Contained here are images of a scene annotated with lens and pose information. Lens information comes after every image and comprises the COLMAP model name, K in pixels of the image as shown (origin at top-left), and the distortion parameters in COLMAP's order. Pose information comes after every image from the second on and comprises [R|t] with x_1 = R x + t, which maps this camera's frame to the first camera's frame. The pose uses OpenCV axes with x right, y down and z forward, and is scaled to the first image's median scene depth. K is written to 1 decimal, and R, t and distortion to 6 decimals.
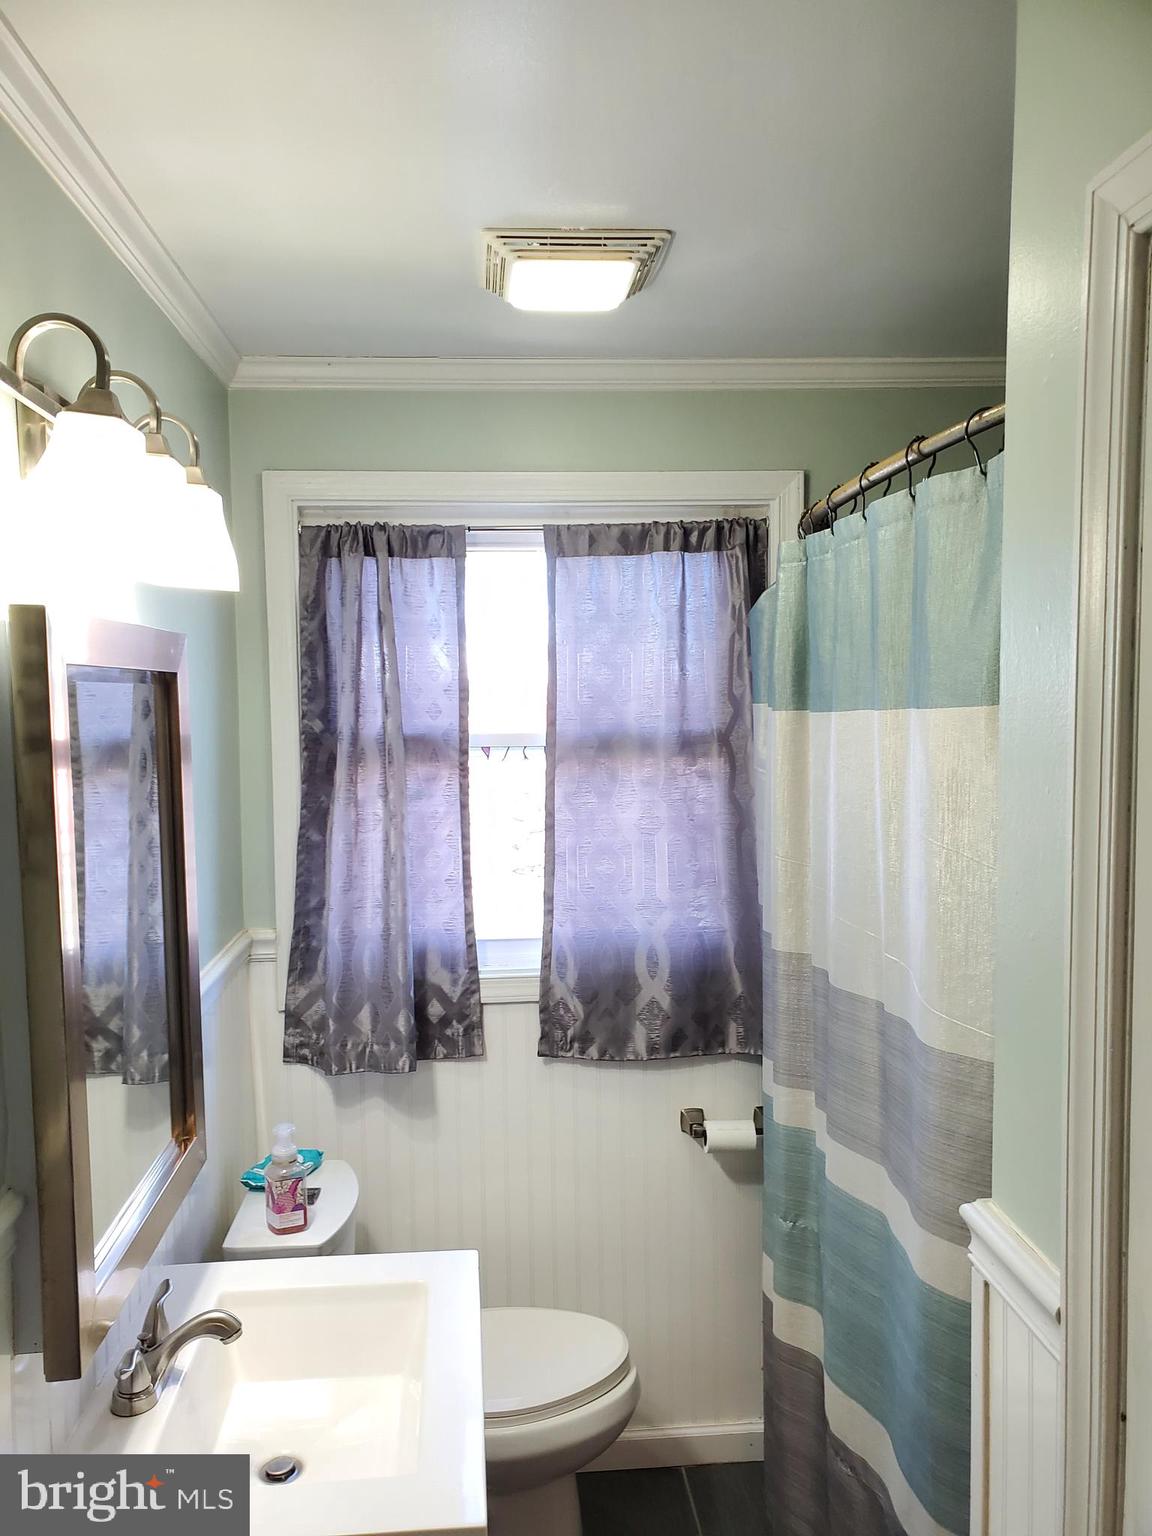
lens RADIAL K [[1201.5, 0, 579.6], [0, 1201.5, 785.0], [0, 0, 1]] dist [0.144176, -0.239751]
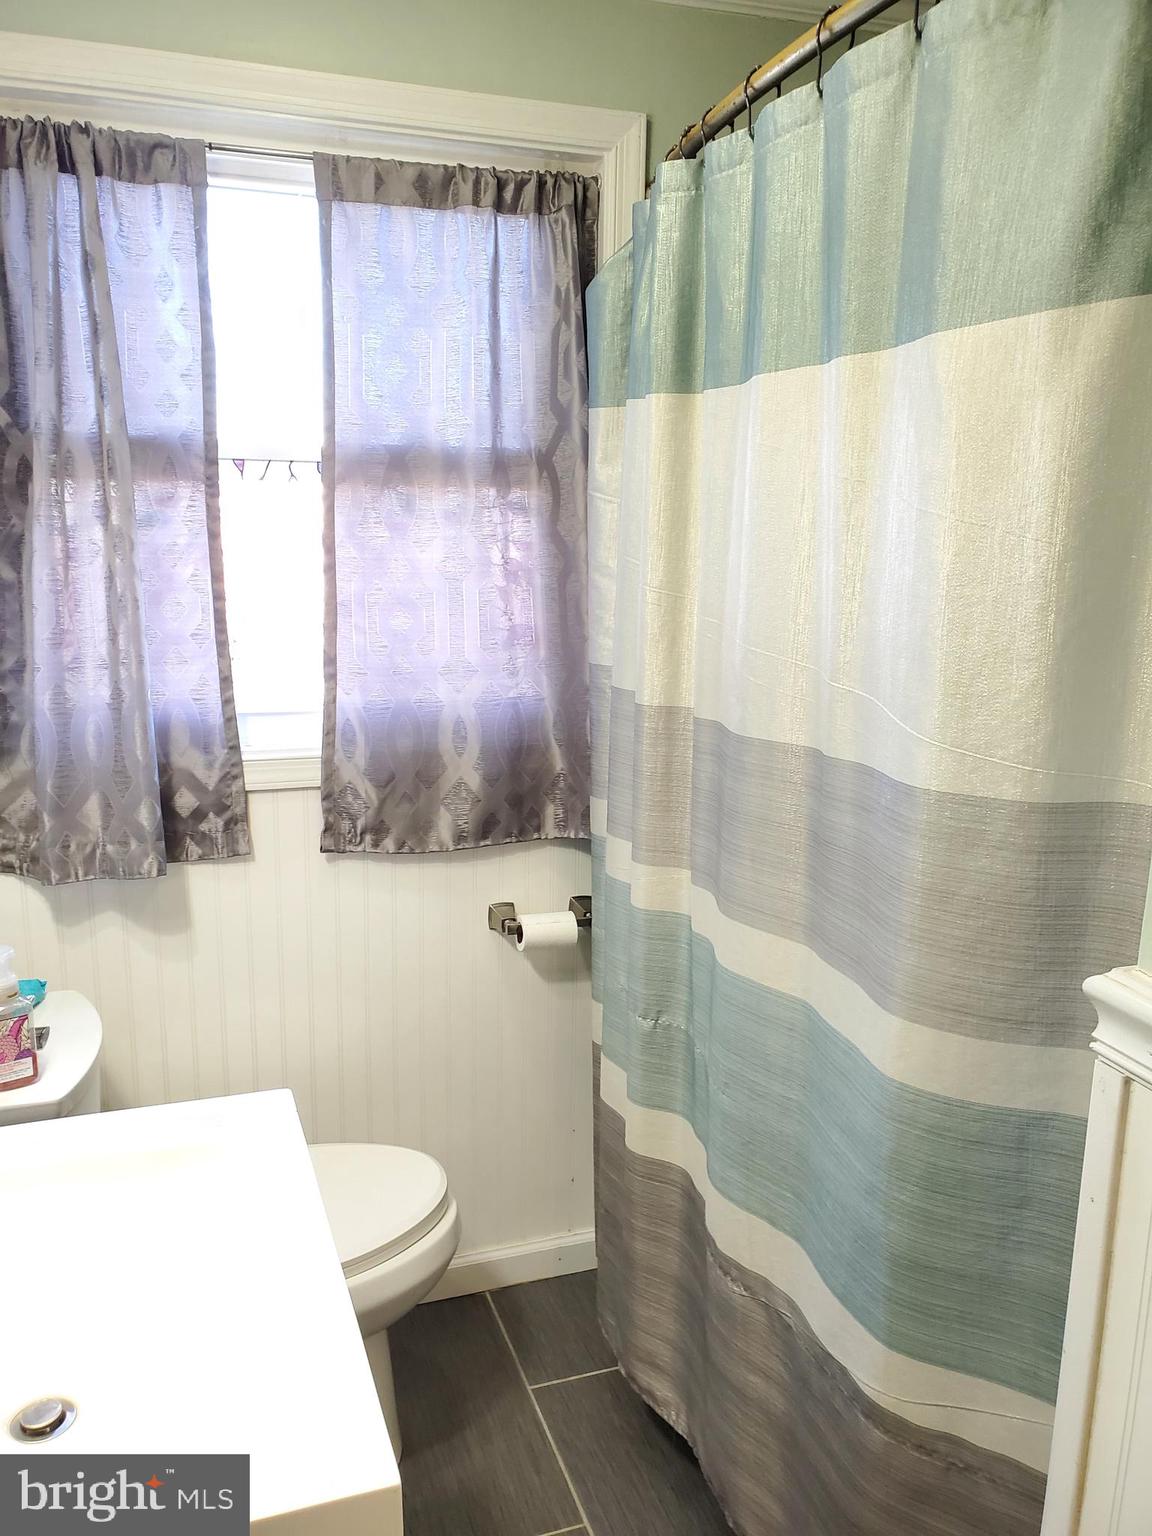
lens RADIAL K [[1196.1, 0, 576.0], [0, 1196.1, 768.0], [0, 0, 1]] dist [0.015319, 0.000966]
pose [[0.968297, -0.027933, 0.248236, -0.067247], [-0.005684, 0.991008, 0.133684, 0.060670], [-0.249738, -0.130857, 0.959431, 0.196283]]
